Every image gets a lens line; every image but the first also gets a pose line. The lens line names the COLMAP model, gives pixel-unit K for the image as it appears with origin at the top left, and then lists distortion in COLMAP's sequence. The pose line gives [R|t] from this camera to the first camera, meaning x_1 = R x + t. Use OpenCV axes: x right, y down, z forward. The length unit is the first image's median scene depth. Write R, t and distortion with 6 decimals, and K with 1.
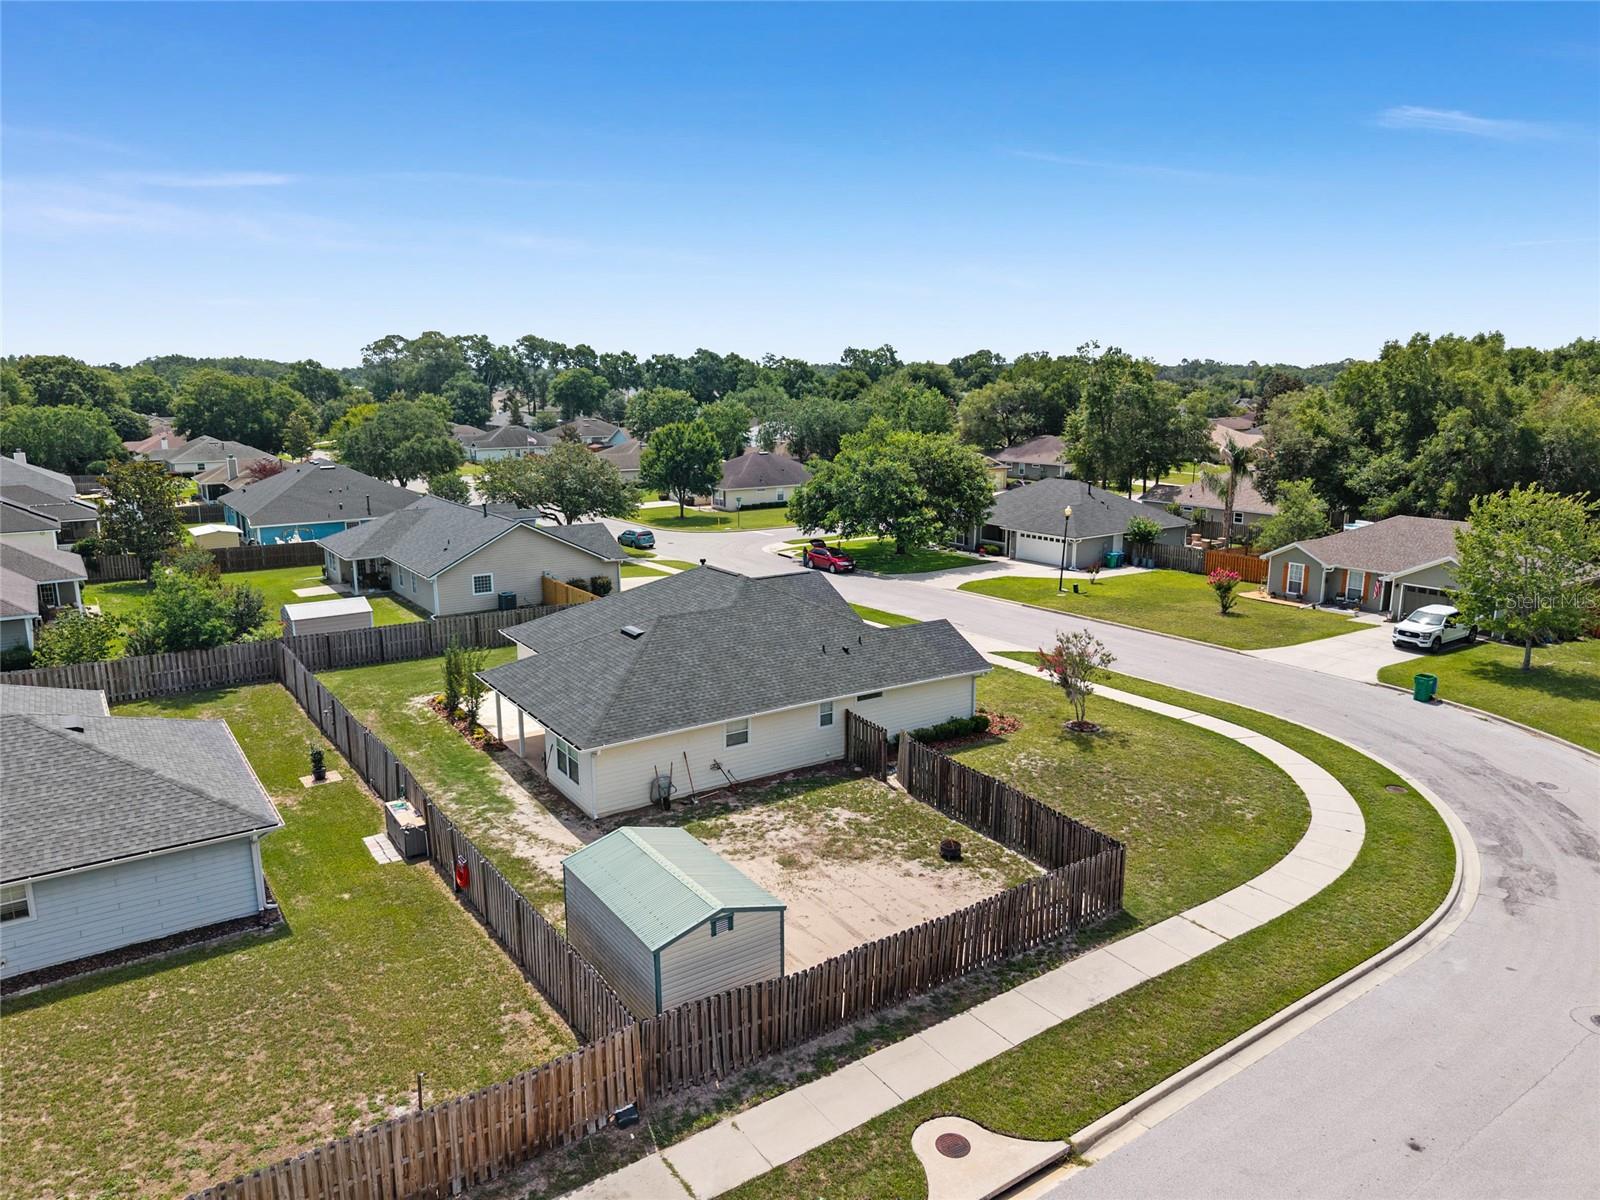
lens RADIAL K [[1073.2, 0, 806.5], [0, 1073.2, 597.7], [0, 0, 1]] dist [0.002122, 0.001792]
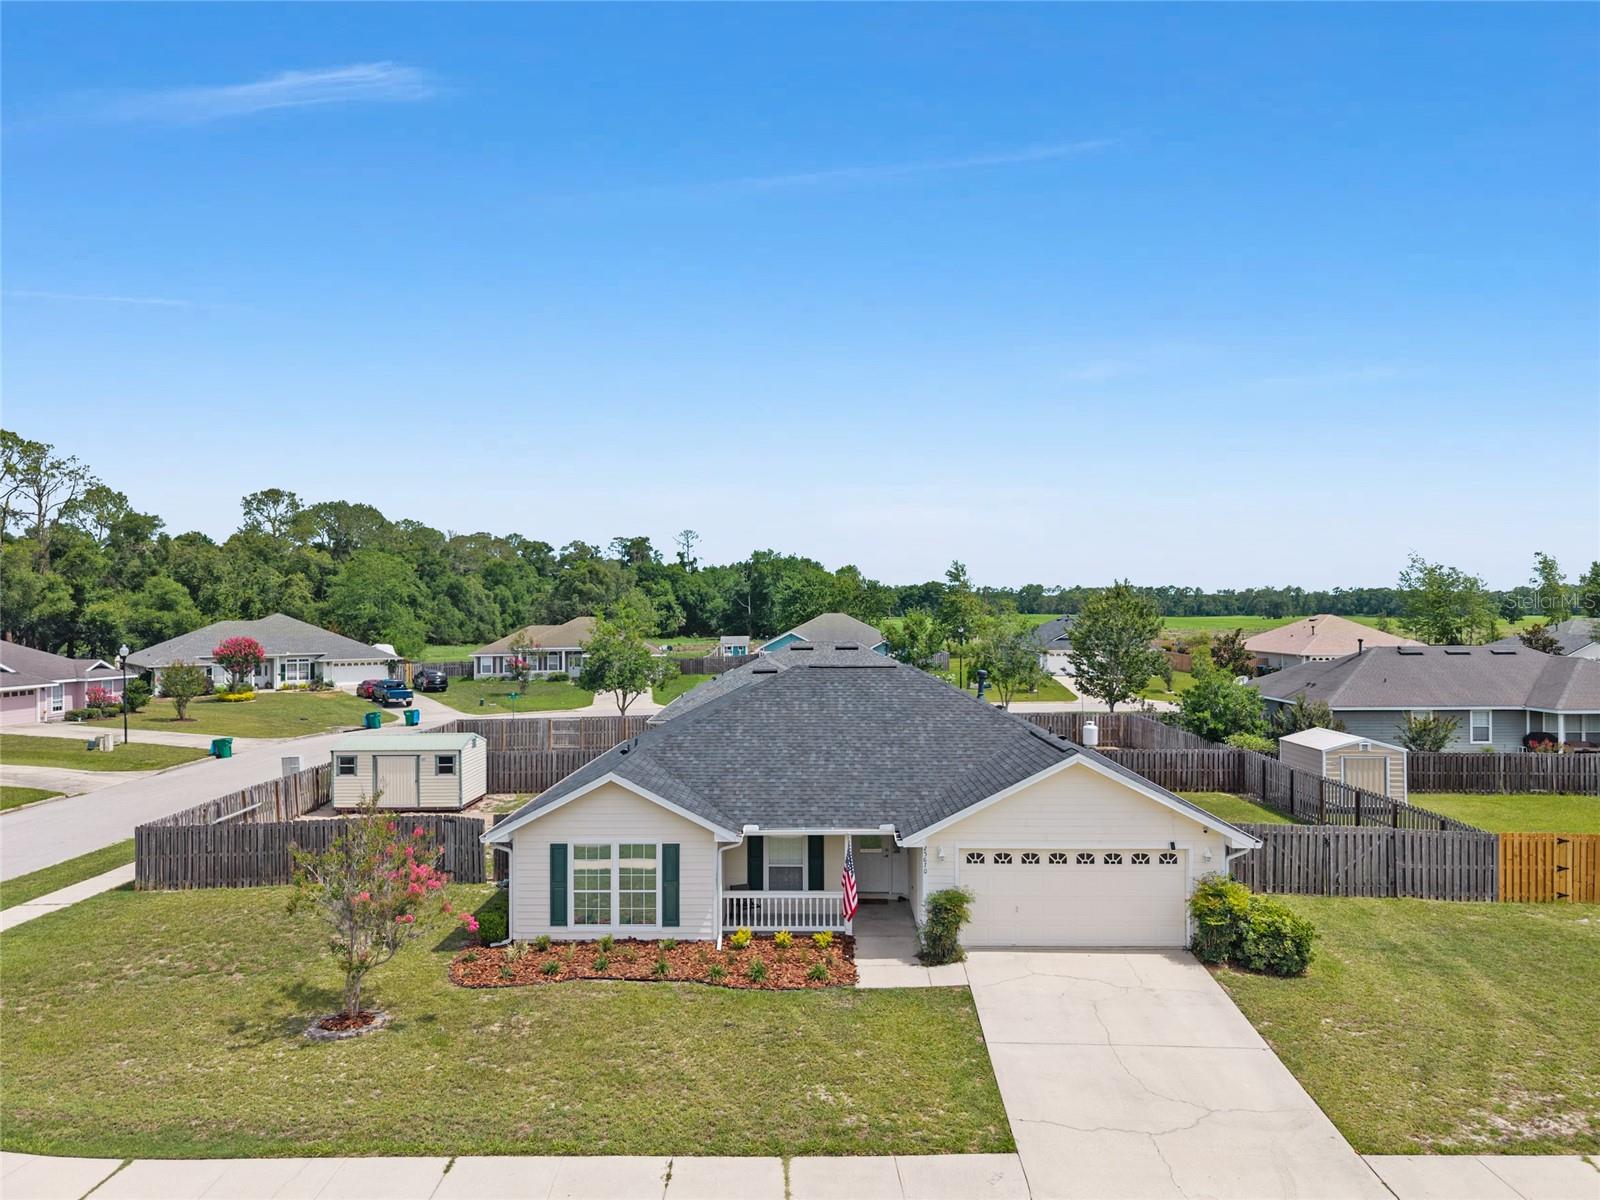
lens RADIAL K [[1073.2, 0, 806.5], [0, 1073.2, 597.7], [0, 0, 1]] dist [0.002122, 0.001792]
pose [[-0.571825, -0.005614, -0.820357, 0.594794], [-0.157450, 0.982138, 0.103029, -0.158252], [0.805125, 0.188080, -0.562494, 1.567400]]
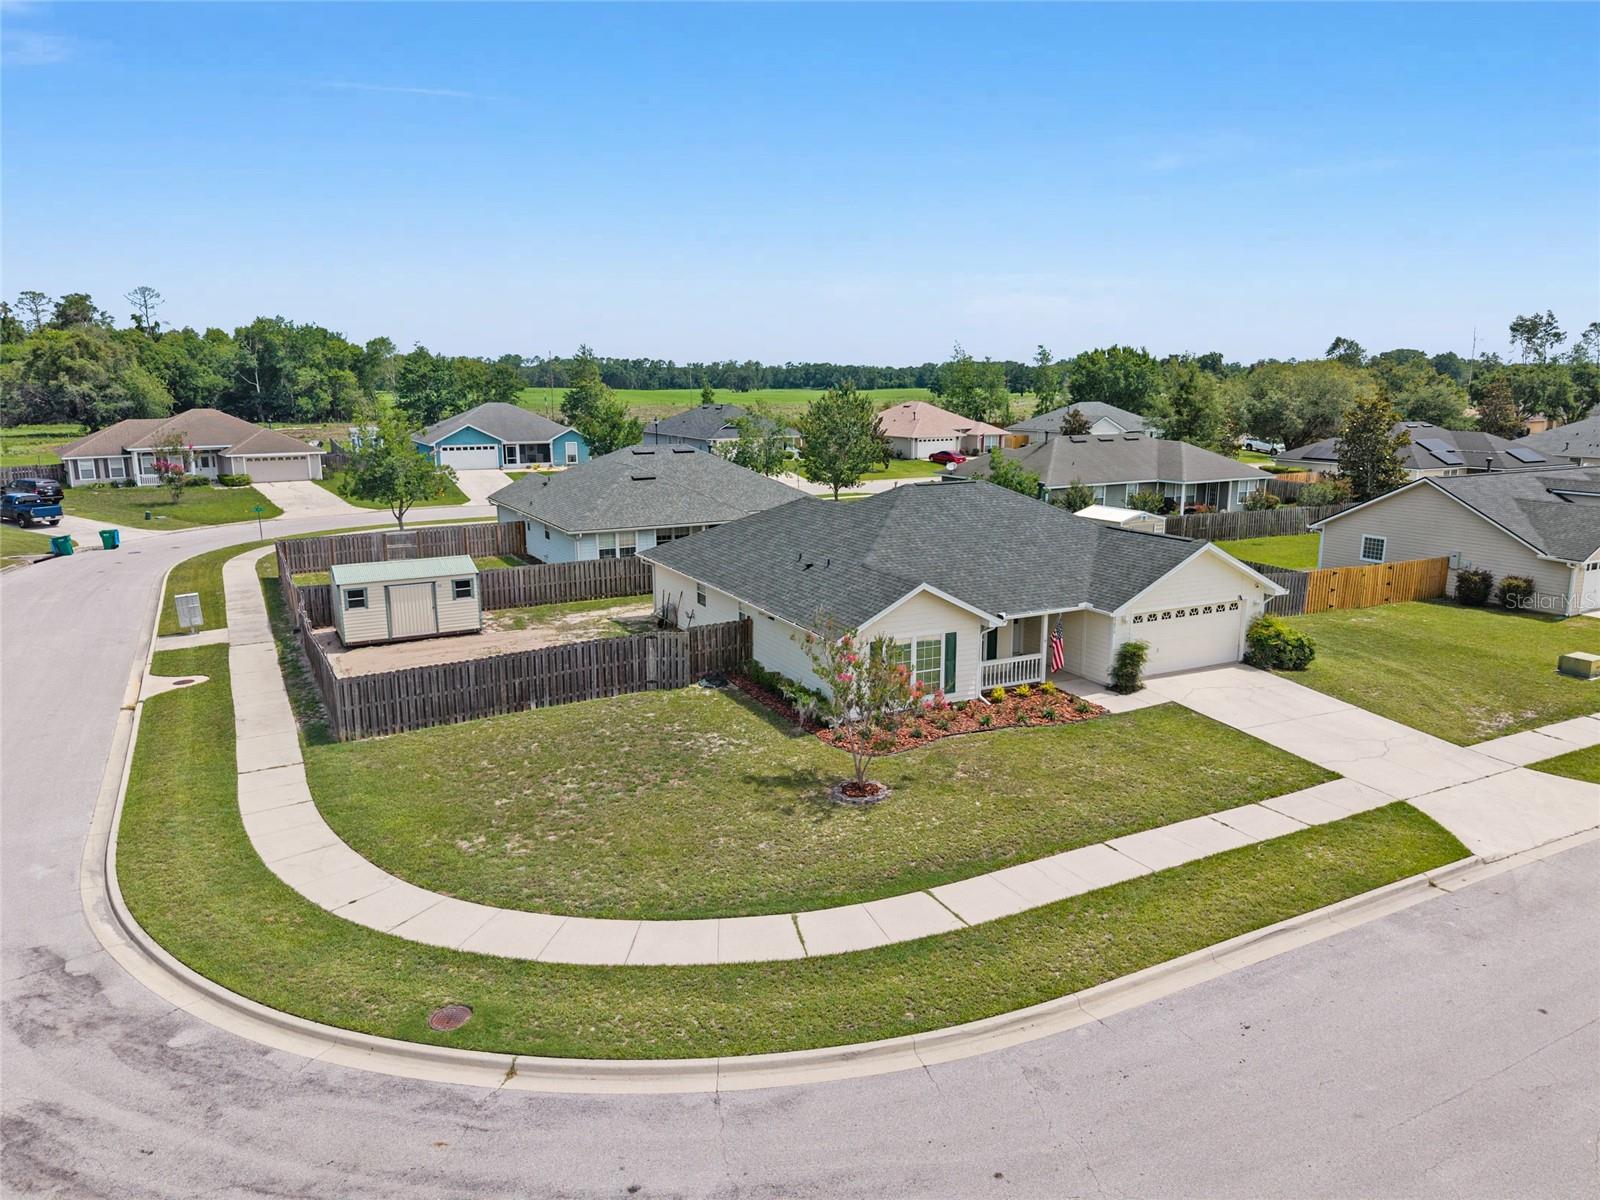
lens RADIAL K [[1064.9, 0, 804.1], [0, 1064.9, 600.1], [0, 0, 1]] dist [0.053439, -0.066589]
pose [[-0.117756, 0.203297, -0.972010, 0.921271], [-0.194526, 0.955134, 0.223334, -0.121564], [0.973803, 0.215380, -0.072926, 1.118404]]
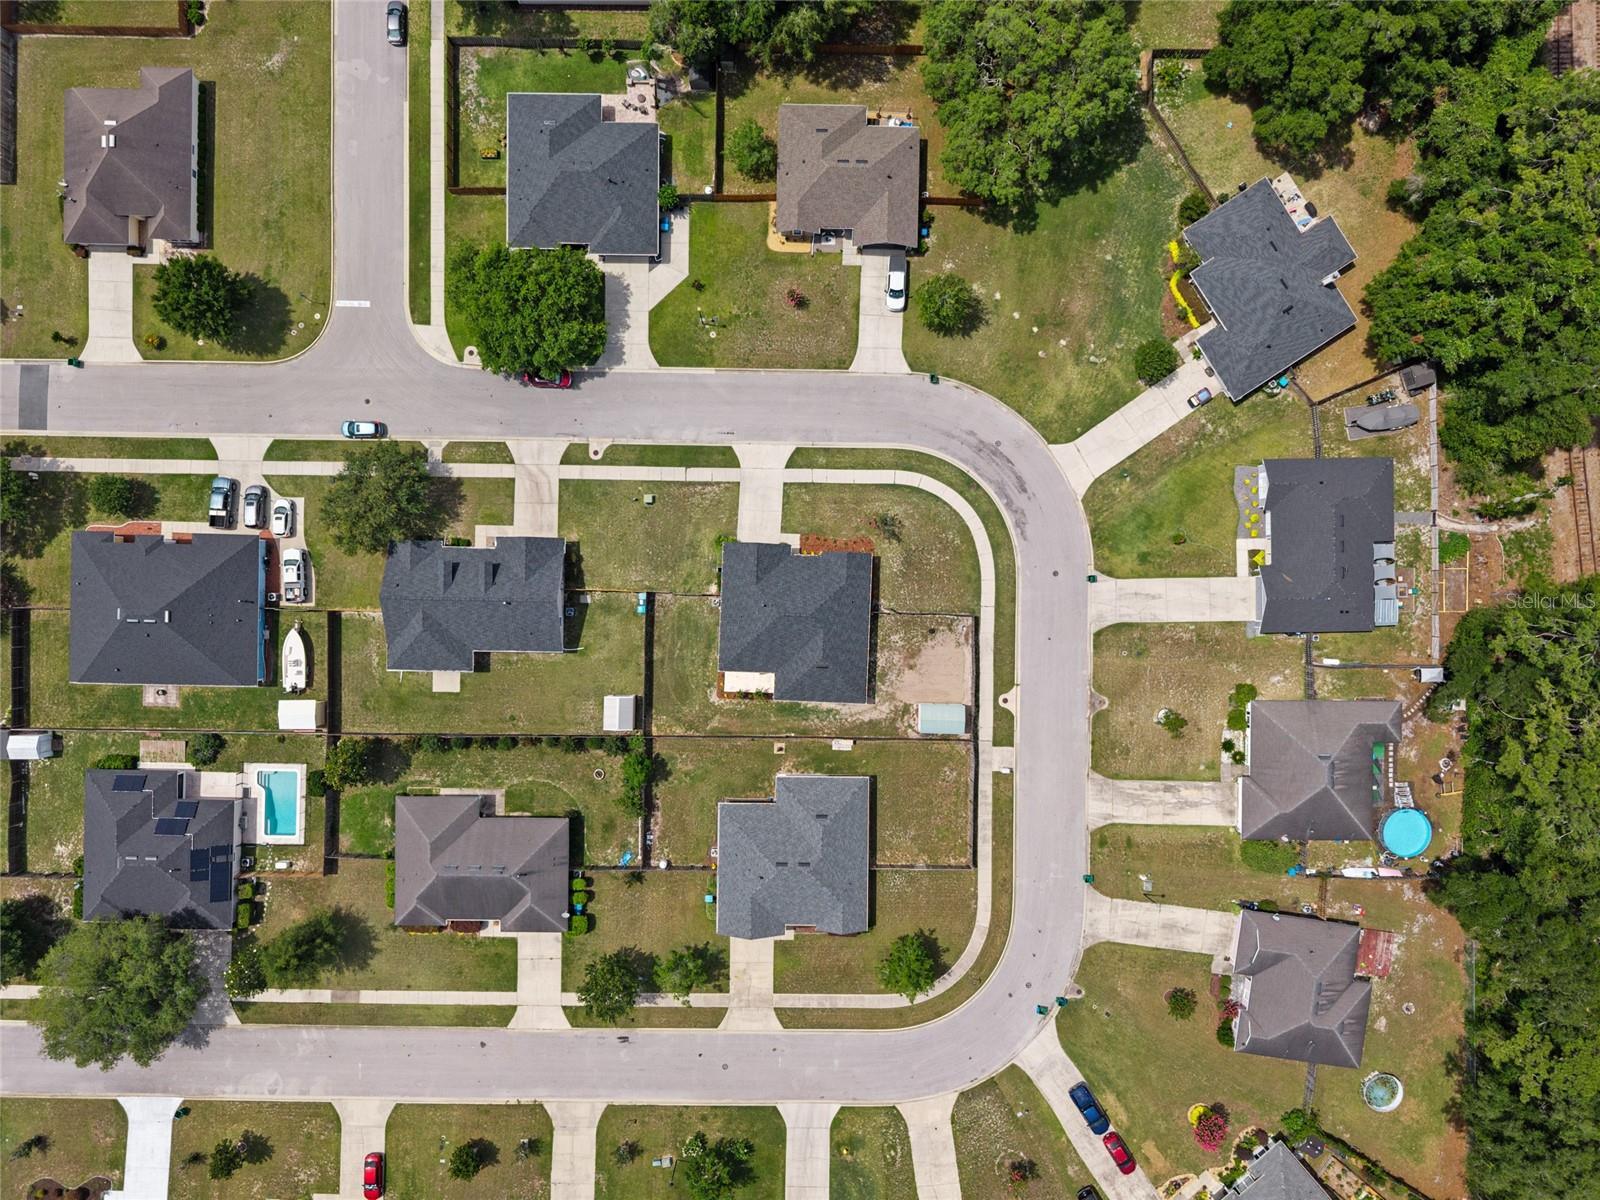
lens RADIAL K [[1064.9, 0, 804.1], [0, 1064.9, 600.1], [0, 0, 1]] dist [0.053439, -0.066589]
pose [[0.588329, -0.808621, -0.001164, -0.036065], [0.154878, 0.111272, 0.981647, -3.033703], [-0.793651, -0.577711, 0.190702, 0.570615]]
